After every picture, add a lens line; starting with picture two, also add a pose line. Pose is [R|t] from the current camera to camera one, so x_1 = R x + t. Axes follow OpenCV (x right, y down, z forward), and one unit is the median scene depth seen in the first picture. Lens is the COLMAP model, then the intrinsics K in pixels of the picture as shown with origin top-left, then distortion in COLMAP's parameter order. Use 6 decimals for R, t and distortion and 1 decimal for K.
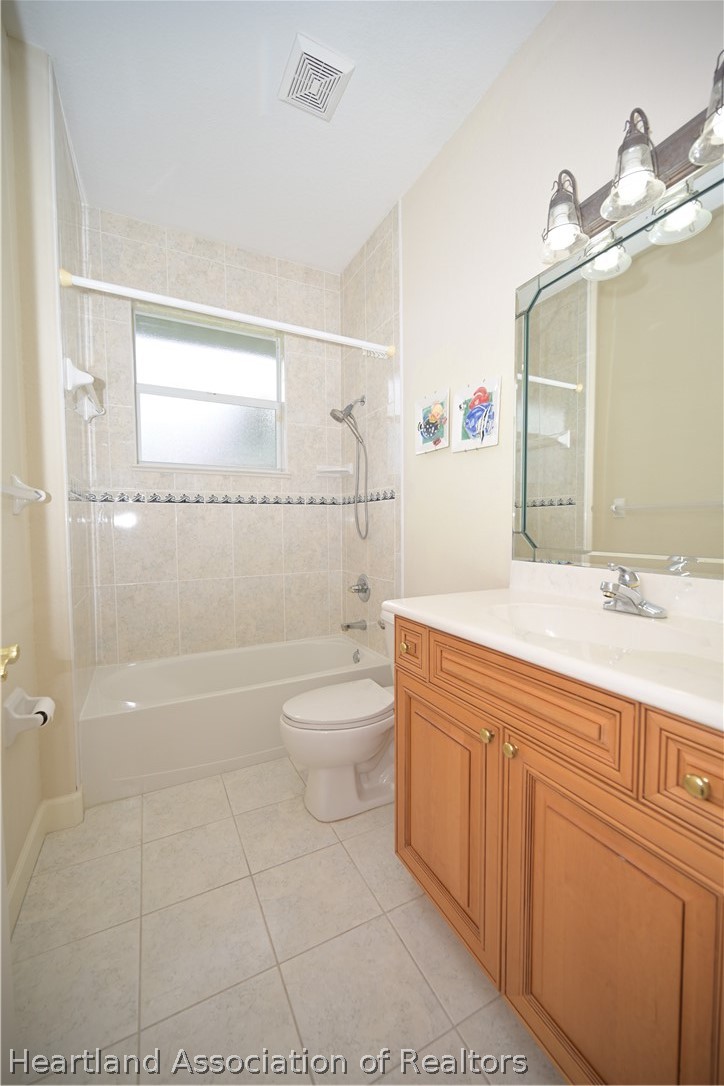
lens RADIAL K [[426.0, 0, 360.9], [0, 426.0, 548.7], [0, 0, 1]] dist [-0.001690, -0.000257]
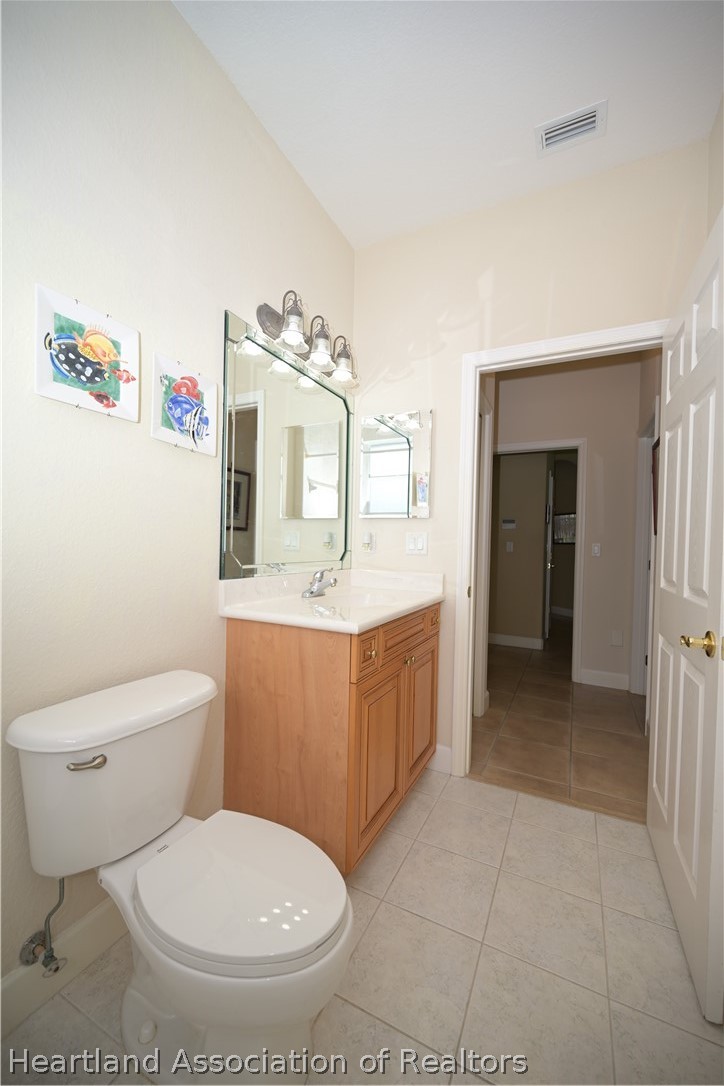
lens RADIAL K [[426.0, 0, 360.9], [0, 426.0, 548.7], [0, 0, 1]] dist [-0.001690, -0.000257]
pose [[-0.594246, -0.022375, 0.803972, -0.561493], [0.021894, 0.998793, 0.043979, -0.073552], [-0.803985, 0.043736, -0.593039, 1.194980]]
